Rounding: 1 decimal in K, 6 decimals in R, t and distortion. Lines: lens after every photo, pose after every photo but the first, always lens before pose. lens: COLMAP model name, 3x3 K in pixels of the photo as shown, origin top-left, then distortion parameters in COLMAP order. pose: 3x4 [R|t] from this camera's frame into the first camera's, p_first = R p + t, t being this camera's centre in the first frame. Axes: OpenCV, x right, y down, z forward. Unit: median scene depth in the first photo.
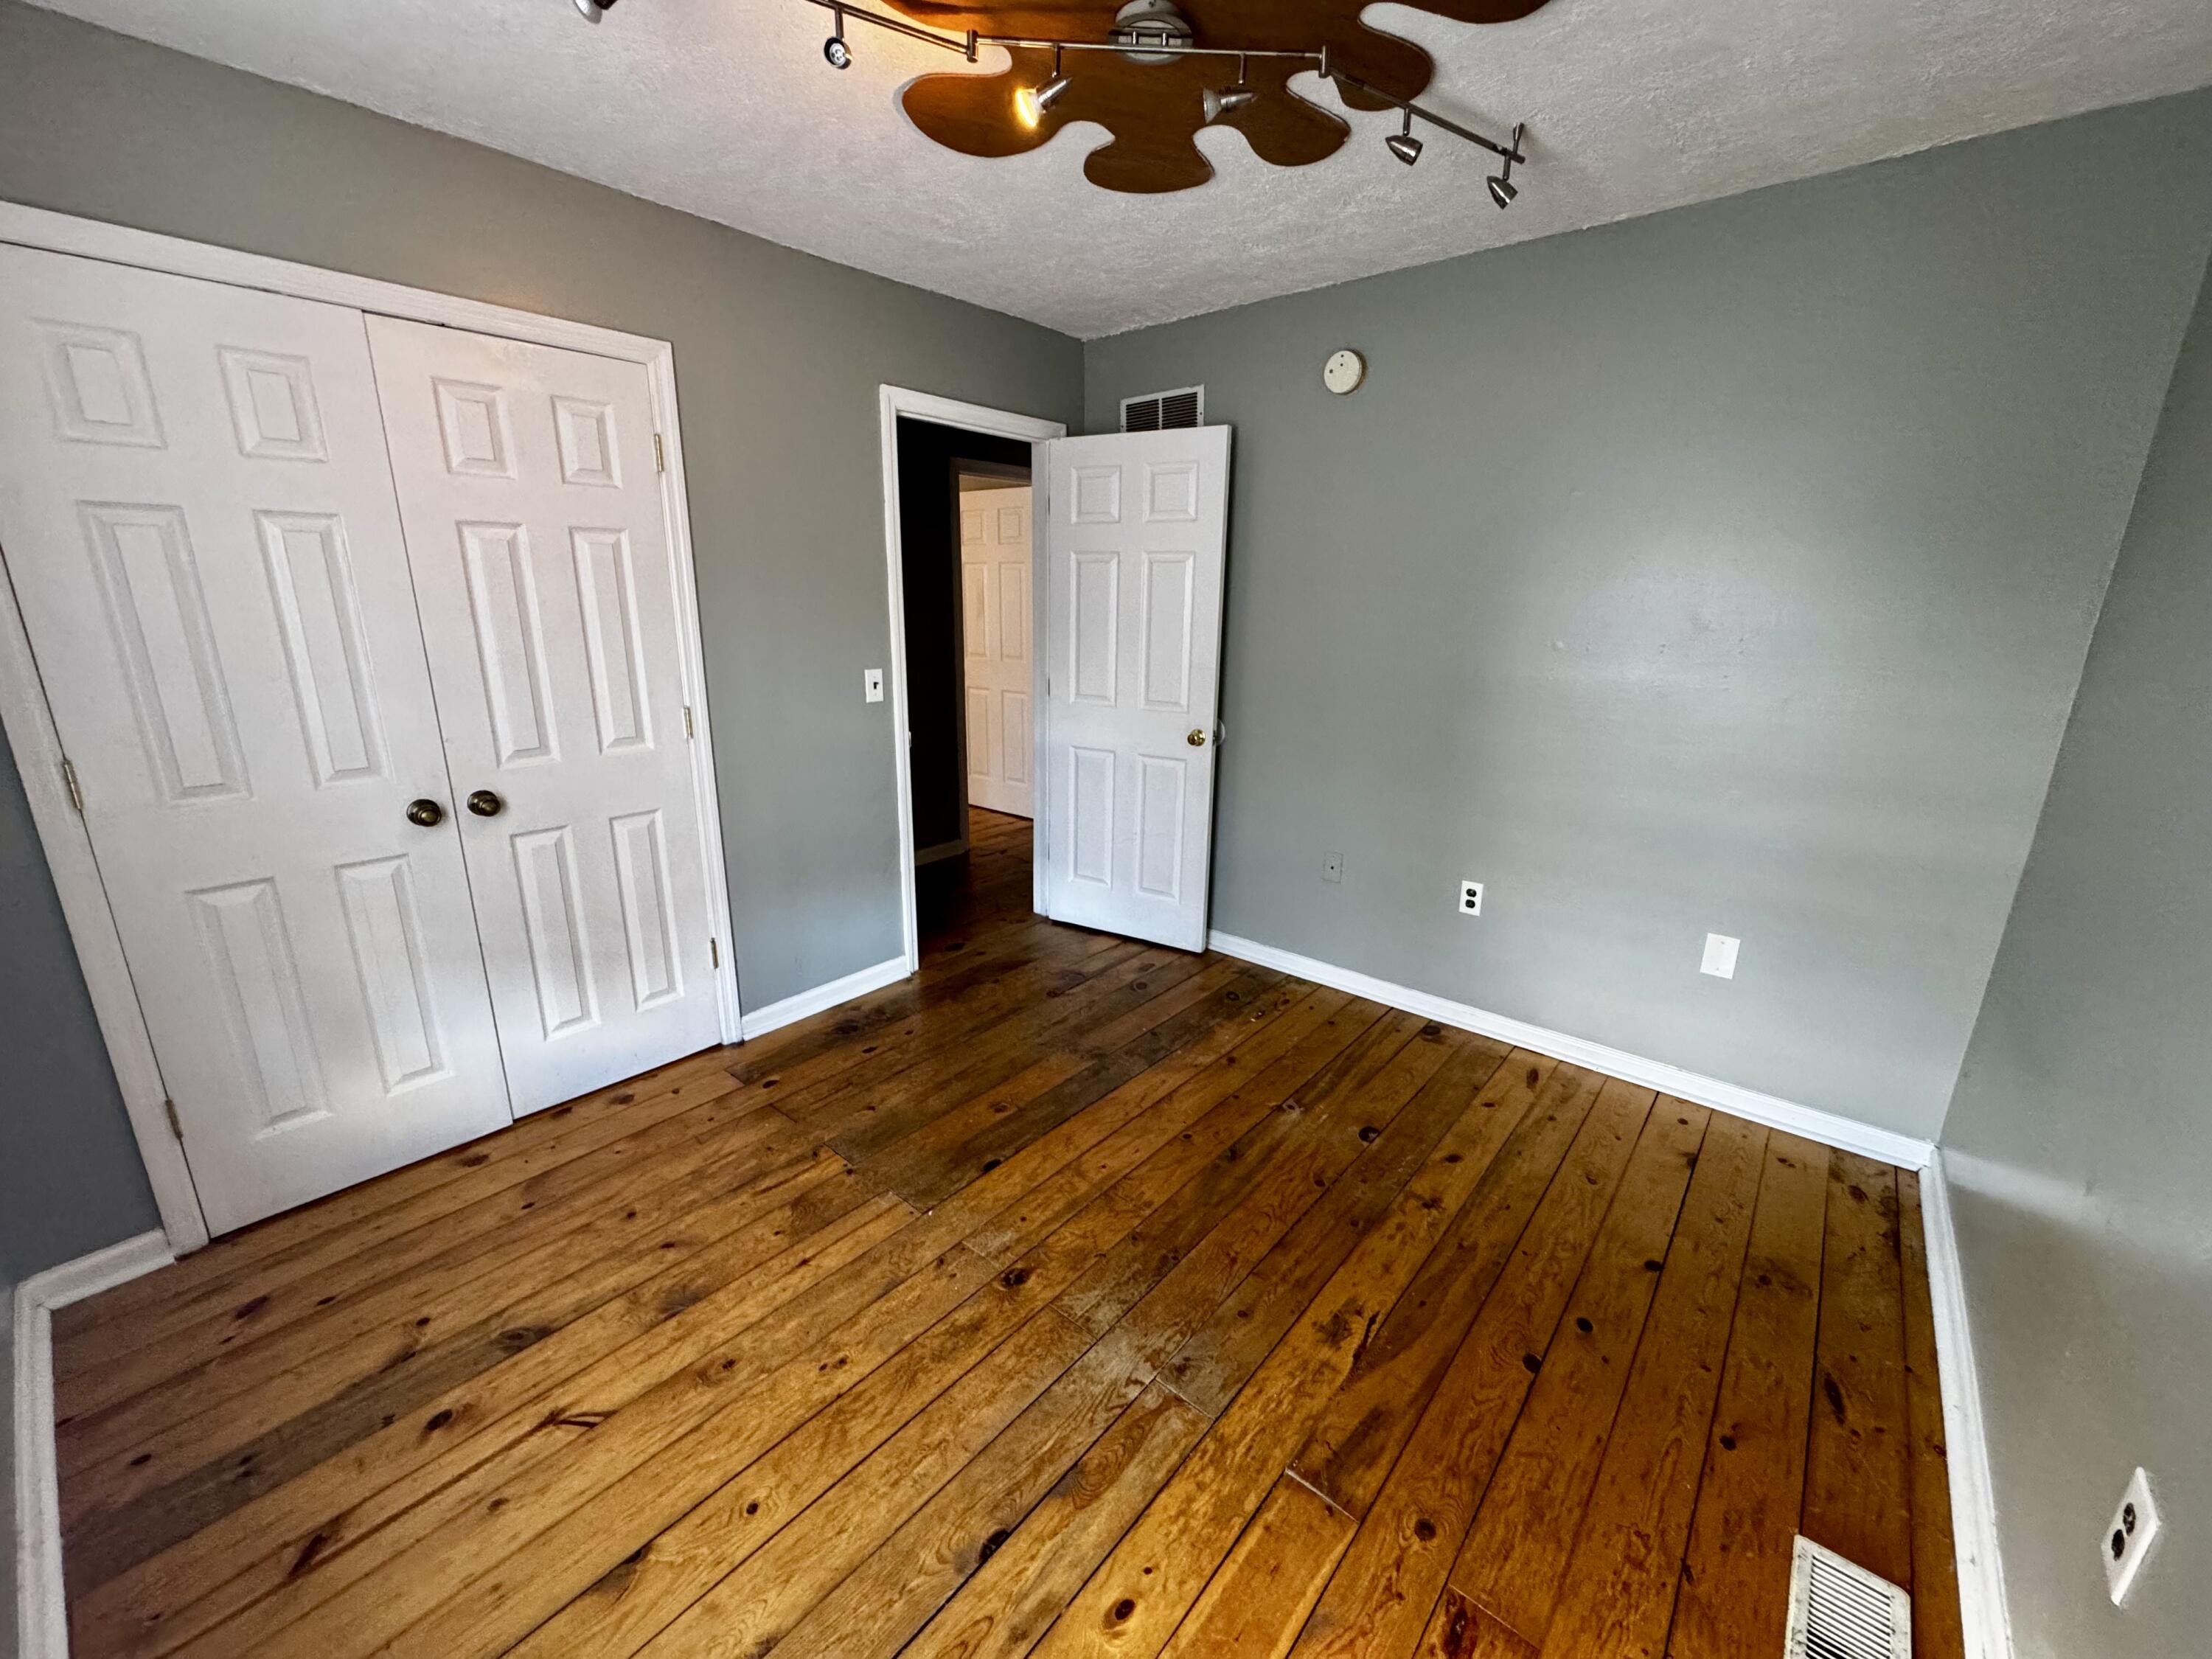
lens RADIAL K [[883.6, 0, 1123.3], [0, 883.6, 825.9], [0, 0, 1]] dist [-0.002502, -0.000267]
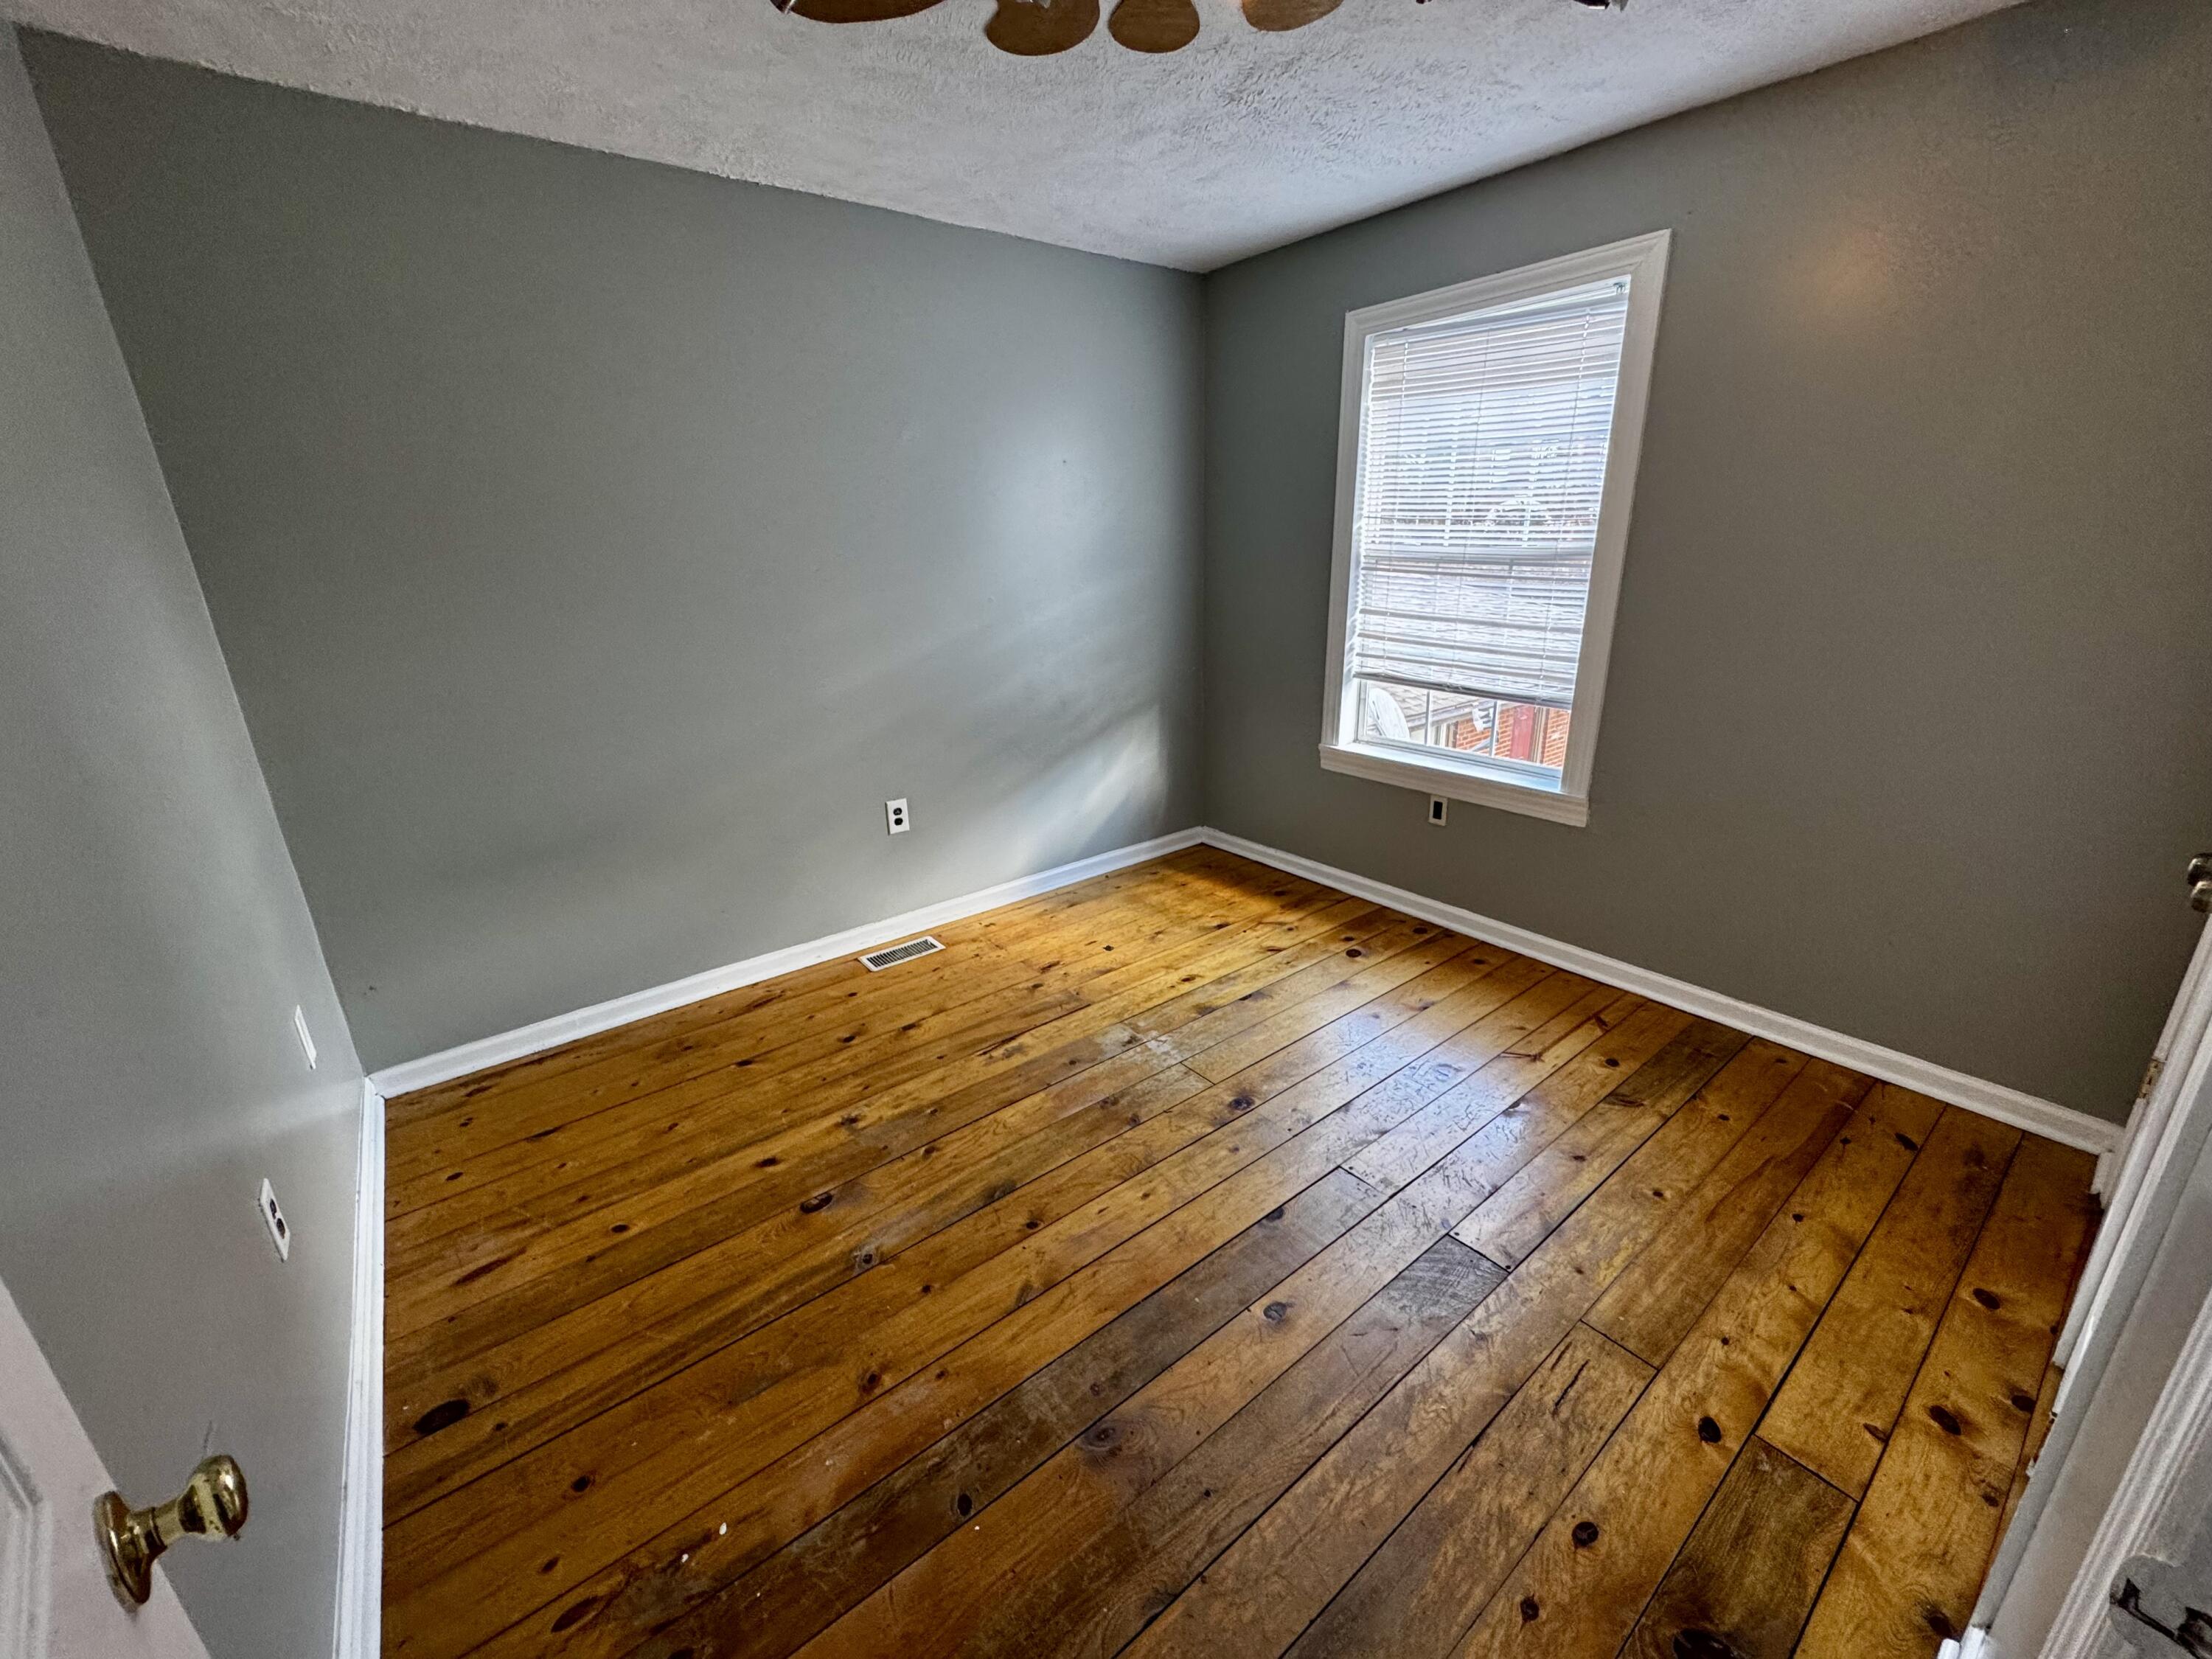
lens RADIAL K [[883.6, 0, 1108.0], [0, 883.6, 812.8], [0, 0, 1]] dist [-0.002502, -0.000267]
pose [[-0.973134, -0.060864, 0.222050, -0.175273], [0.070674, 0.838904, 0.539671, -0.455574], [-0.219125, 0.540865, -0.812065, 1.676039]]
